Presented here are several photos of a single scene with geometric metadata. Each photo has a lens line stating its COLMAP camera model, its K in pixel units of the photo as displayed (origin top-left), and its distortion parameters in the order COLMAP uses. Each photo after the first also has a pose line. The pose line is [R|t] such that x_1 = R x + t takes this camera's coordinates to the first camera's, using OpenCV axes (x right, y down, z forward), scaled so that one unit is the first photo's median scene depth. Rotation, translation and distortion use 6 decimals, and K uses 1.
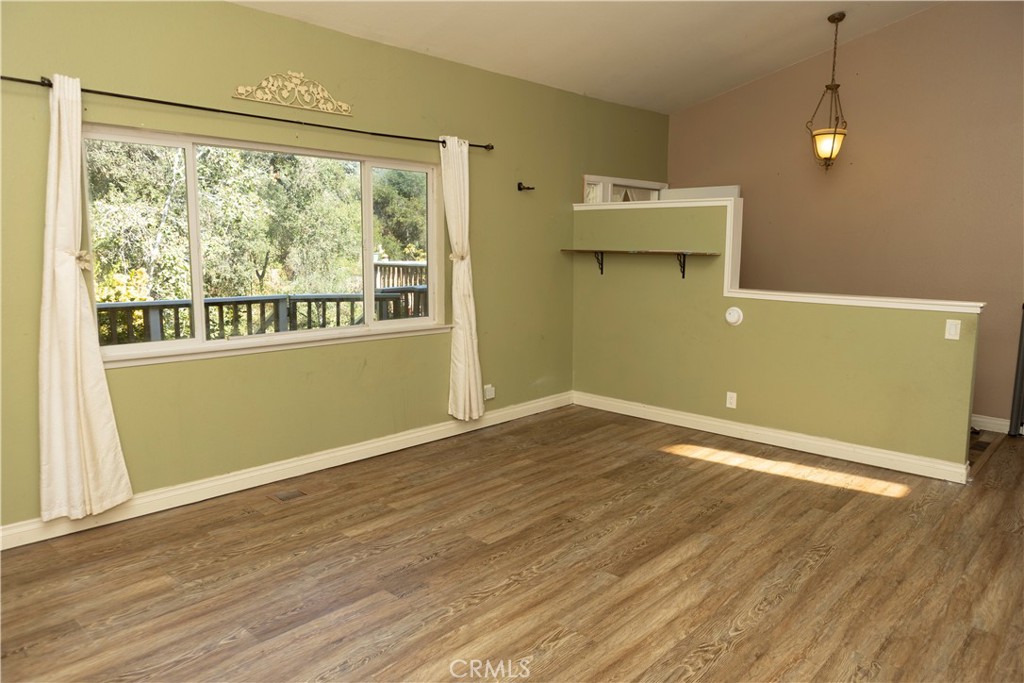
lens RADIAL K [[692.5, 0, 512.0], [0, 692.5, 341.5], [0, 0, 1]] dist [-0.015345, 0.000812]
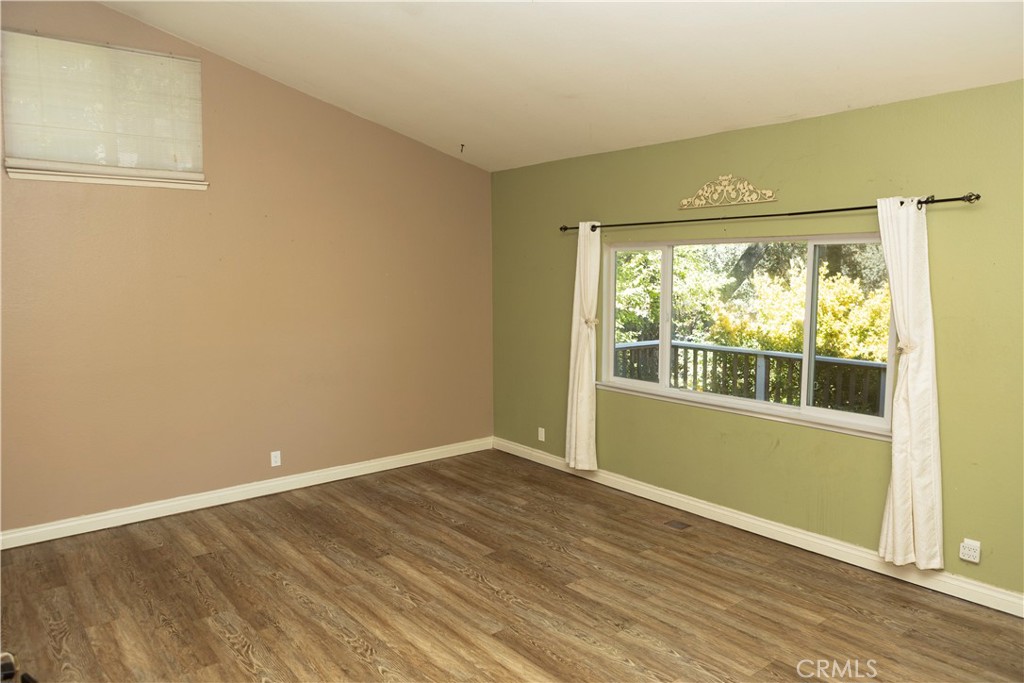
lens RADIAL K [[692.5, 0, 512.0], [0, 692.5, 341.5], [0, 0, 1]] dist [-0.015345, 0.000812]
pose [[-0.131060, 0.087264, -0.987526, 0.965951], [-0.139773, 0.984542, 0.105550, -0.196837], [0.981472, 0.151862, -0.116837, 0.869556]]
